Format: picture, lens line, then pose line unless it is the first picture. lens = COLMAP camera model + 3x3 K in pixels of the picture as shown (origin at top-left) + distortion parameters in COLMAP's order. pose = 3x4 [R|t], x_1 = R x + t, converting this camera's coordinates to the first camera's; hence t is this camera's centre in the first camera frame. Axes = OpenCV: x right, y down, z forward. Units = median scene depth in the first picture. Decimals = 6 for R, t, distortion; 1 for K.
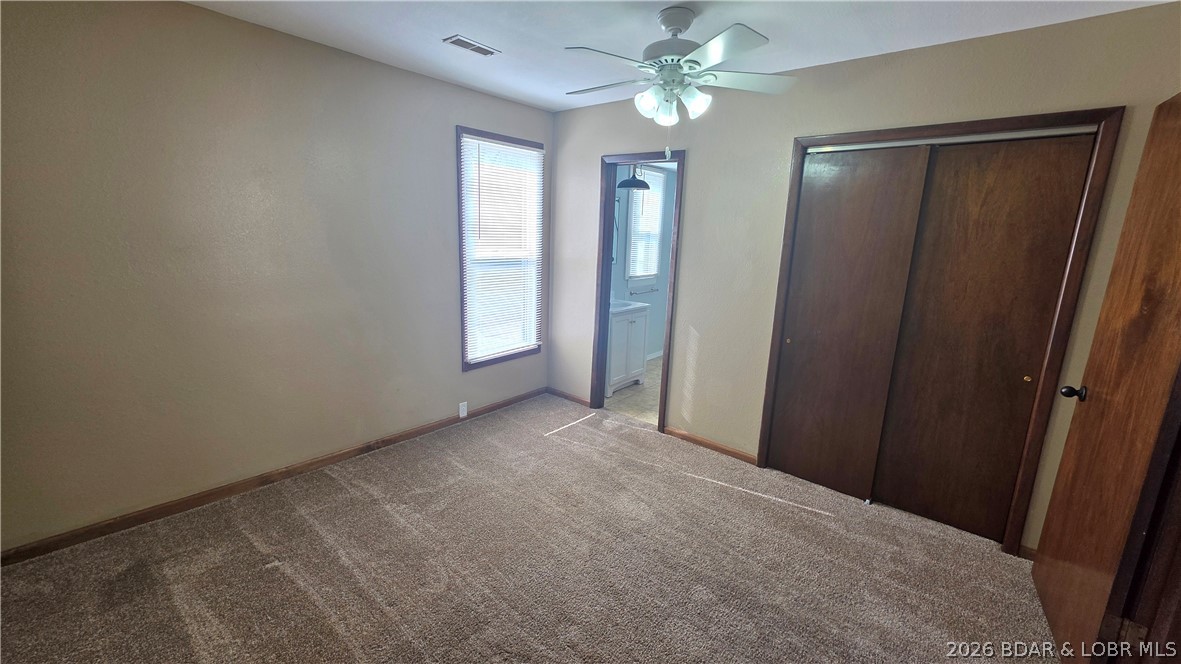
lens RADIAL K [[467.5, 0, 587.2], [0, 467.5, 334.4], [0, 0, 1]] dist [-0.001521, 0.000838]
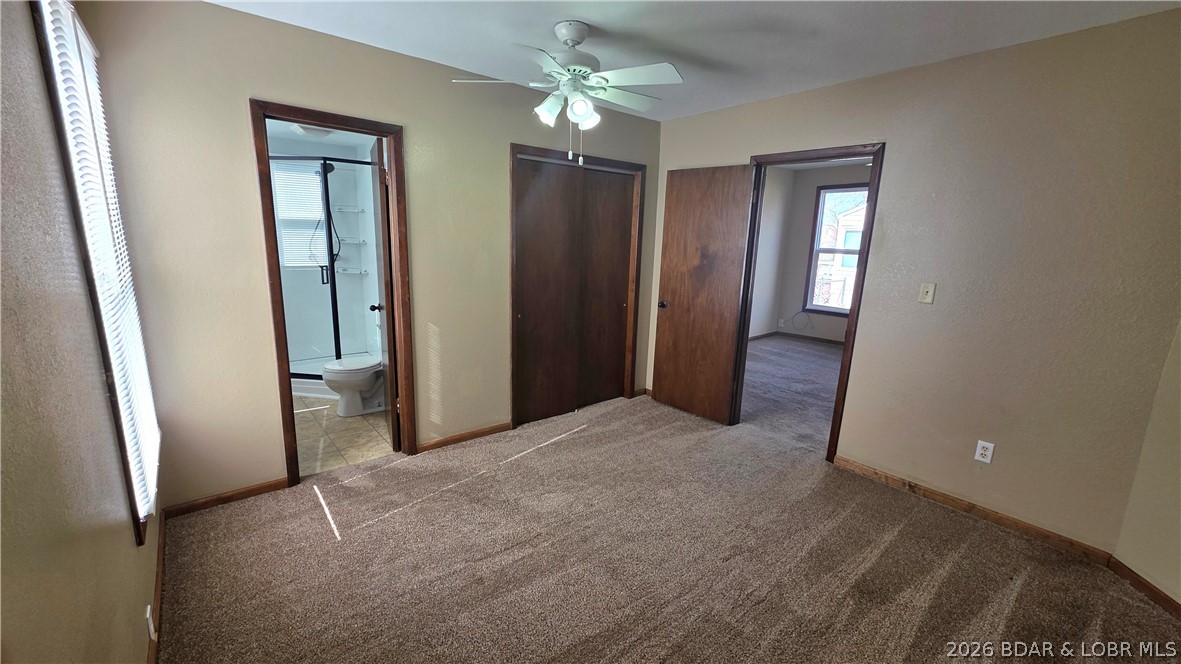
lens RADIAL K [[467.5, 0, 592.0], [0, 467.5, 329.3], [0, 0, 1]] dist [-0.001521, 0.000838]
pose [[0.172775, -0.222514, 0.959498, -0.728254], [0.172632, 0.965910, 0.192915, -0.157756], [-0.969715, 0.132309, 0.205298, 0.624037]]
